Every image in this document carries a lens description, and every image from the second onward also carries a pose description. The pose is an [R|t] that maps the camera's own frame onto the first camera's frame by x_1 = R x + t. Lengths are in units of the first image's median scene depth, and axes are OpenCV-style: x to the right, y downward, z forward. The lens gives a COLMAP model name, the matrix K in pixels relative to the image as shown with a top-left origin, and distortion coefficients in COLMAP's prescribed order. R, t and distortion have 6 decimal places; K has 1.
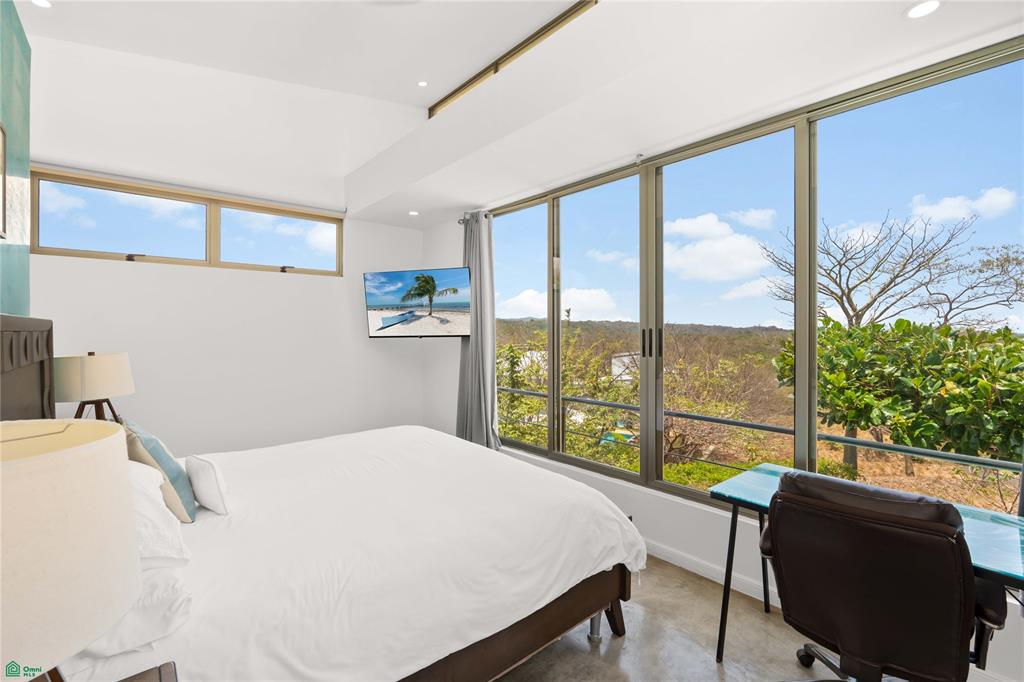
lens RADIAL K [[448.0, 0, 510.7], [0, 448.0, 332.1], [0, 0, 1]] dist [-0.001234, -0.000916]
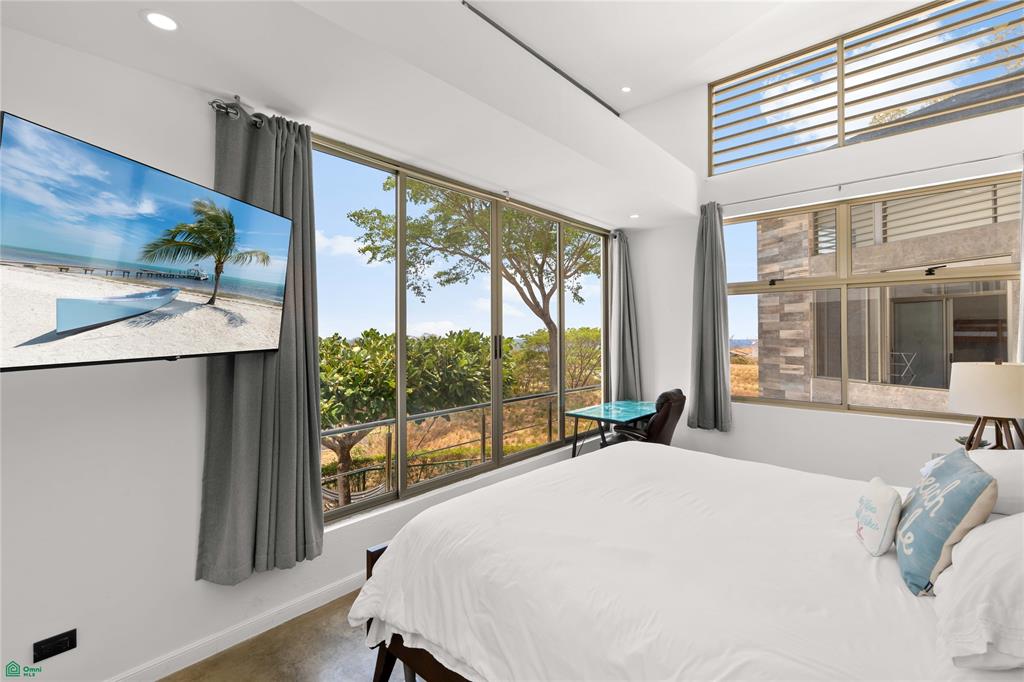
lens RADIAL K [[448.0, 0, 511.9], [0, 448.0, 335.1], [0, 0, 1]] dist [-0.001234, -0.000916]
pose [[-0.130231, 0.003014, 0.991479, -0.621153], [0.017852, 0.999840, -0.000695, -0.004404], [-0.991323, 0.017609, -0.130264, 0.781385]]
